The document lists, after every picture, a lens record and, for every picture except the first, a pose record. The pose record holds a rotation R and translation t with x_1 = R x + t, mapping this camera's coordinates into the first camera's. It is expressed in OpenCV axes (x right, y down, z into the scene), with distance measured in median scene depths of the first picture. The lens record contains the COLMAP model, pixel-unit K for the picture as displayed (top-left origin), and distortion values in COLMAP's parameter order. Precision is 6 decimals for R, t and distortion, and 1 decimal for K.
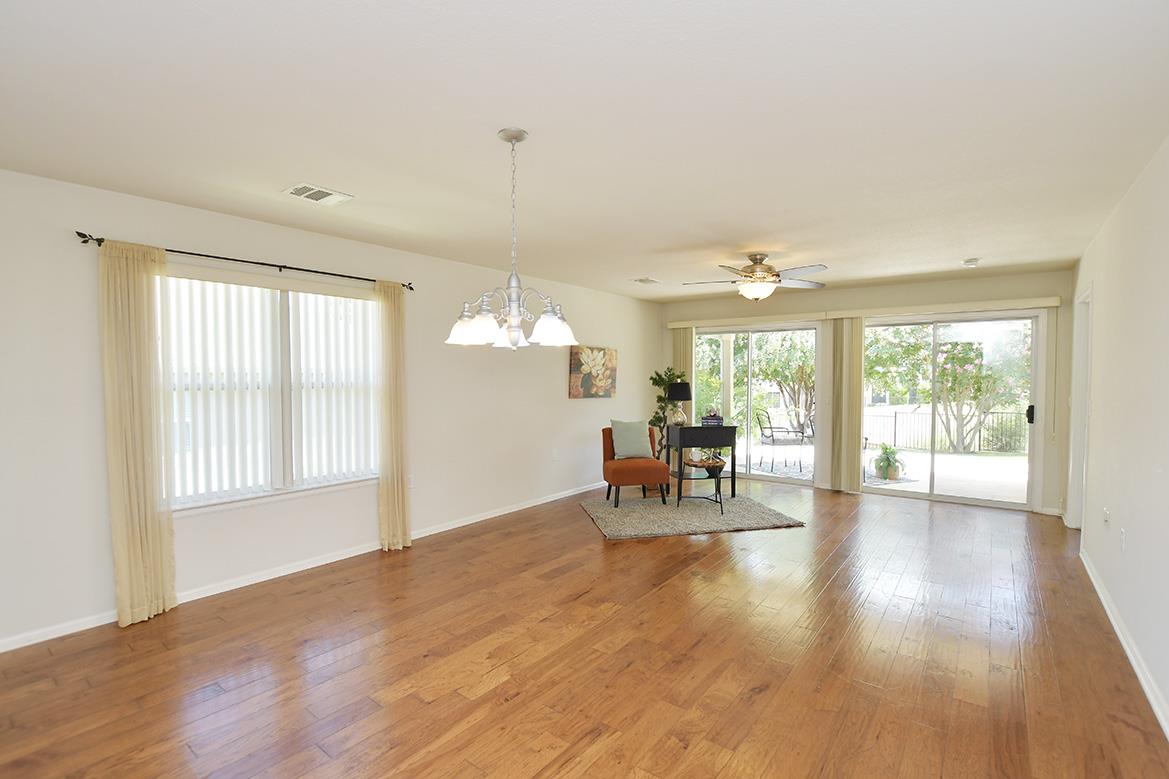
lens RADIAL K [[540.0, 0, 581.5], [0, 540.0, 391.4], [0, 0, 1]] dist [-0.027980, 0.000792]
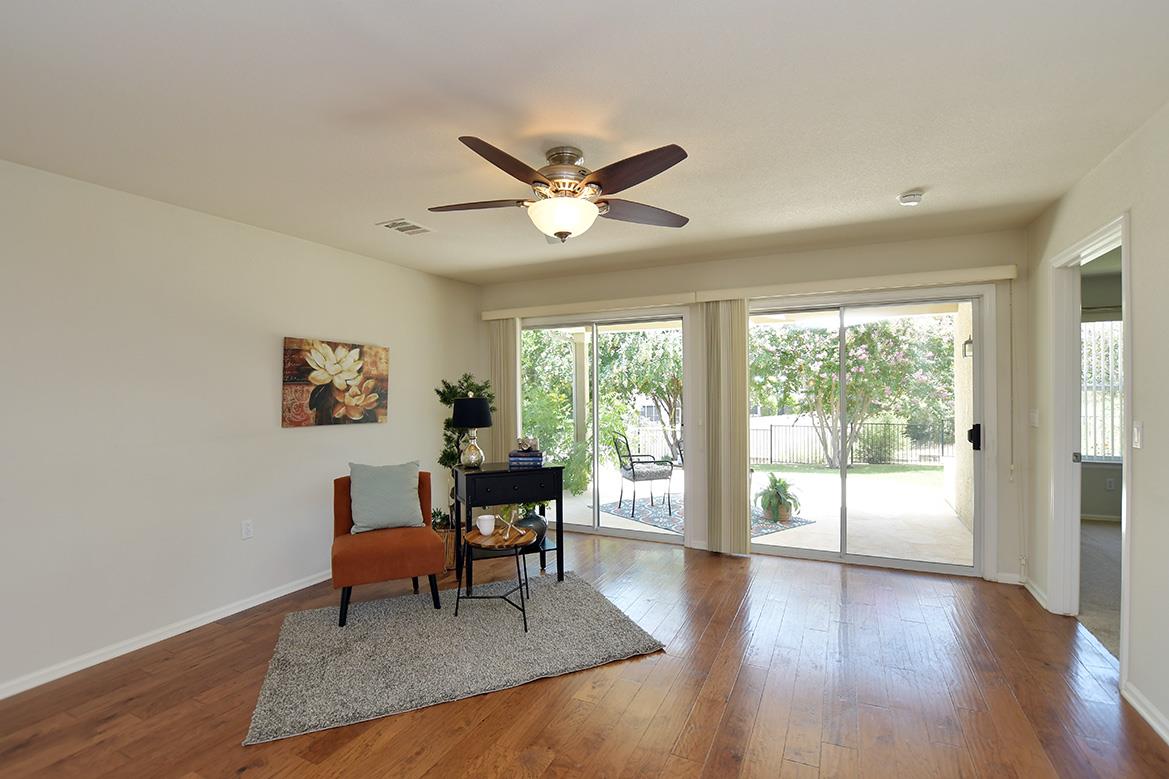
lens RADIAL K [[540.0, 0, 581.5], [0, 540.0, 391.4], [0, 0, 1]] dist [-0.027980, 0.000792]
pose [[0.979004, -0.010833, 0.203551, 0.181323], [0.016458, 0.999527, -0.025962, -0.006085], [-0.203173, 0.028767, 0.978720, 0.378124]]
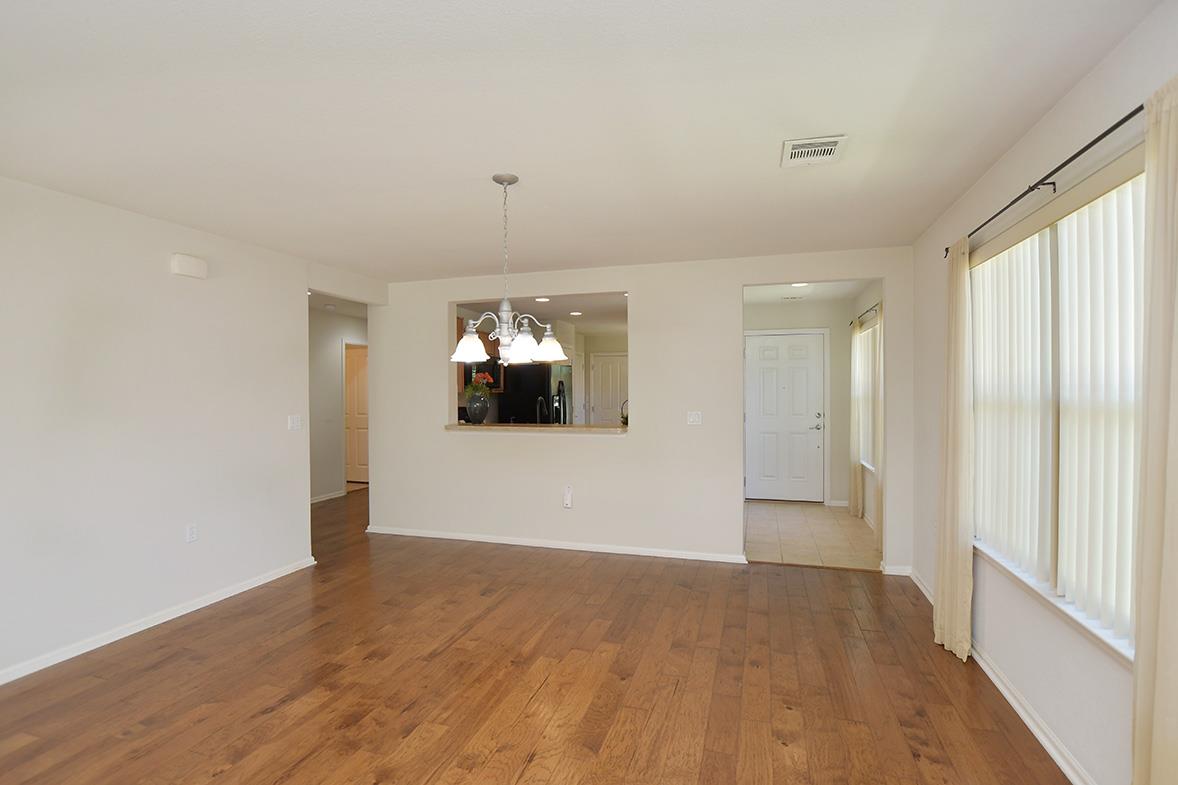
lens RADIAL K [[562.2, 0, 585.6], [0, 562.2, 397.1], [0, 0, 1]] dist [-0.026804, 0.000473]
pose [[-0.937082, 0.011887, -0.348907, 0.051400], [-0.002951, 0.999115, 0.041963, -0.023668], [0.349097, 0.040352, -0.936217, 0.838639]]
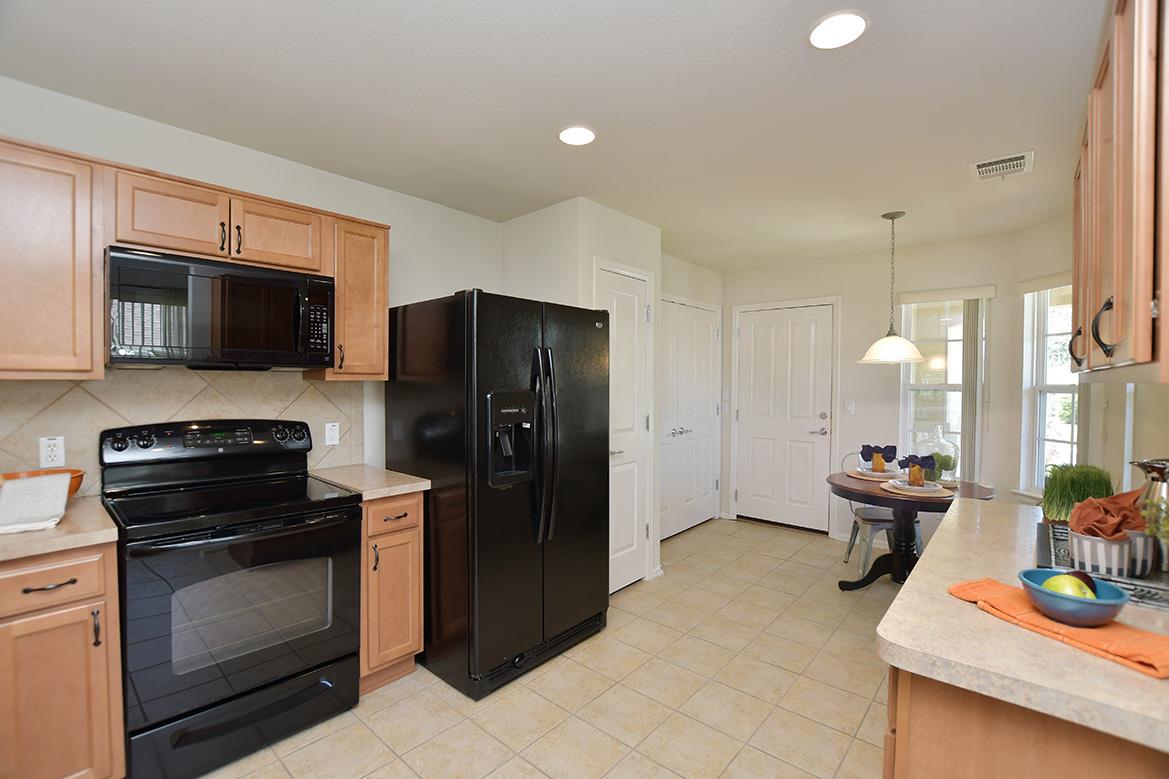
lens RADIAL K [[511.5, 0, 574.0], [0, 511.5, 392.9], [0, 0, 1]] dist [-0.028314, 0.000152]
pose [[-0.997555, -0.005642, 0.069664, -0.391725], [-0.001827, 0.998500, 0.054712, 0.006913], [-0.069868, 0.054451, -0.996069, 0.016861]]
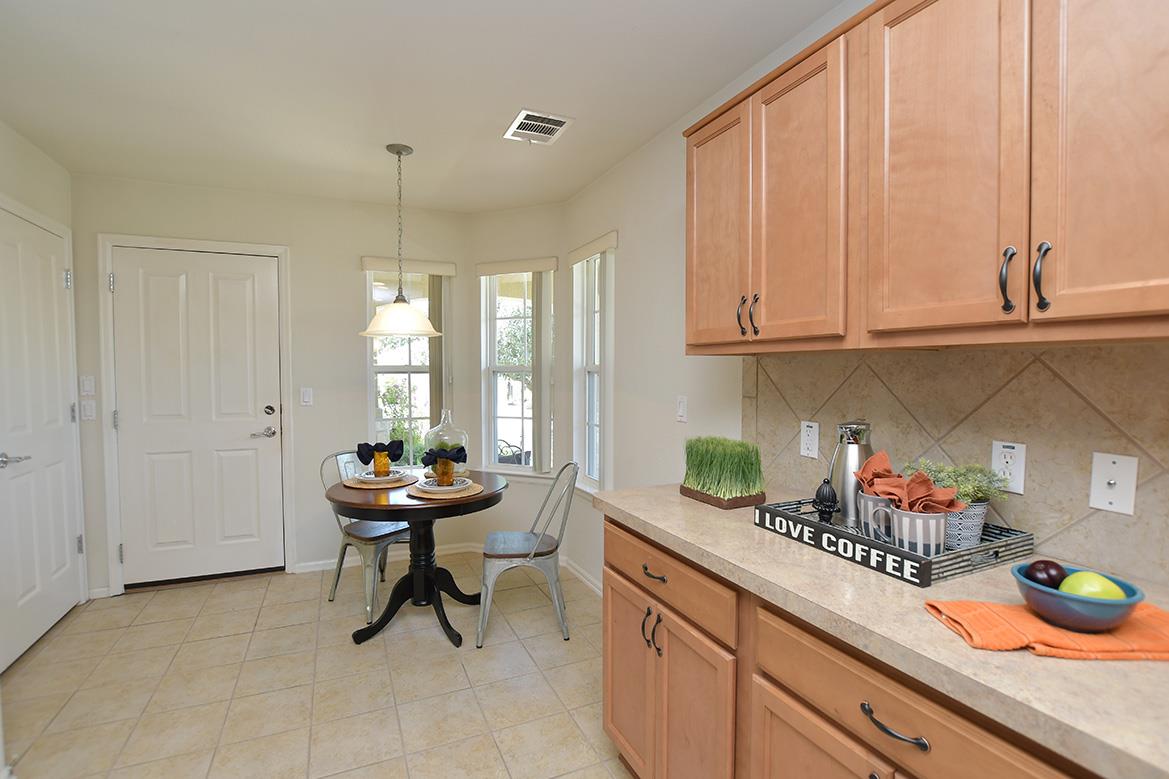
lens RADIAL K [[540.0, 0, 581.5], [0, 540.0, 391.4], [0, 0, 1]] dist [-0.027980, 0.000792]
pose [[-0.467458, 0.034507, -0.883341, -0.358784], [-0.027064, 0.998211, 0.053316, 0.021610], [0.883601, 0.048830, -0.465688, -0.192562]]
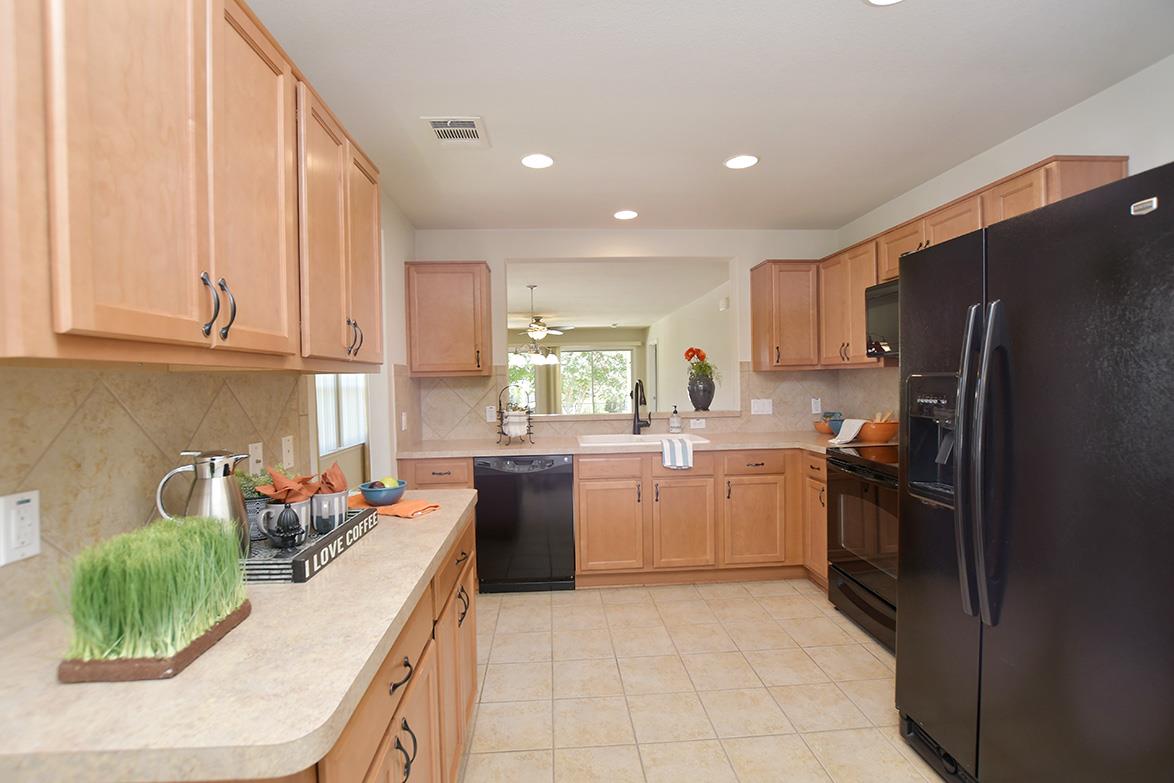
lens RADIAL K [[531.6, 0, 584.7], [0, 531.6, 395.9], [0, 0, 1]] dist [-0.027281, 0.000125]
pose [[0.748192, -0.031932, 0.662714, -0.653947], [0.039186, 0.999224, 0.003906, 0.027976], [-0.662325, 0.023047, 0.748862, -0.443933]]
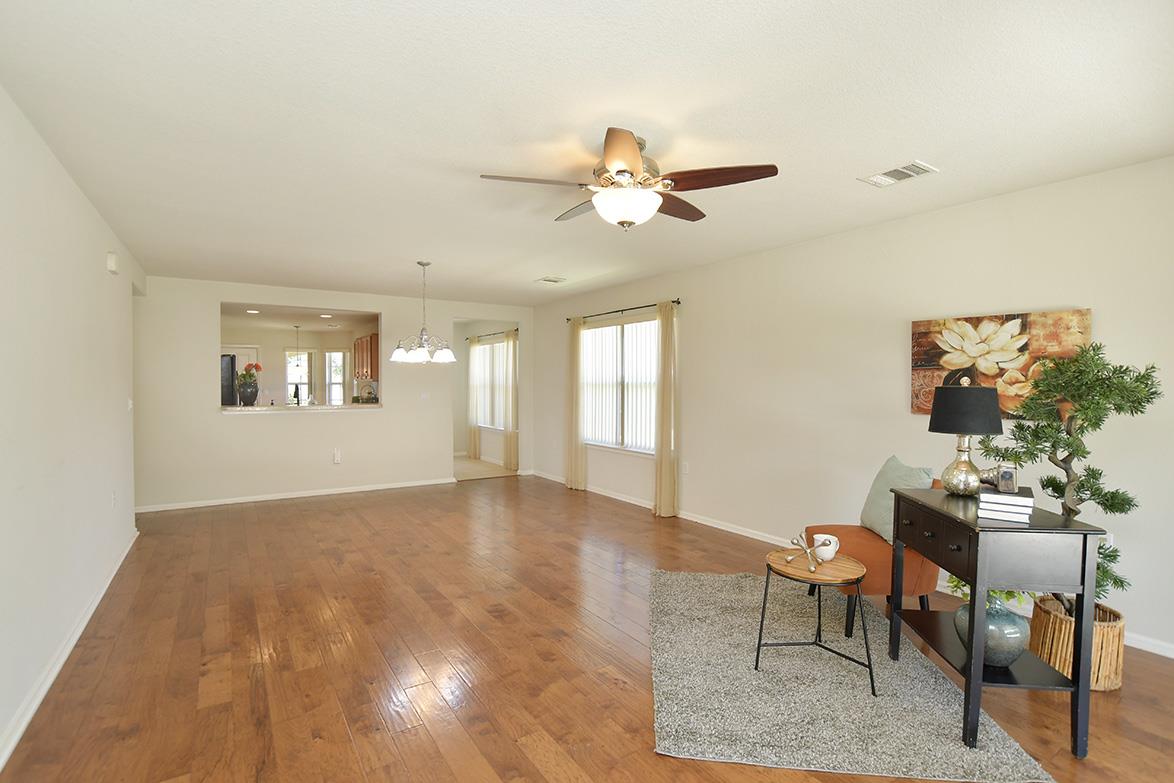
lens RADIAL K [[542.8, 0, 572.2], [0, 542.8, 392.7], [0, 0, 1]] dist [-0.027973, 0.000435]
pose [[-0.333236, 0.017306, -0.942685, 0.653742], [-0.029310, 0.999158, 0.028704, -0.015792], [0.942388, 0.037196, -0.332448, 0.872987]]
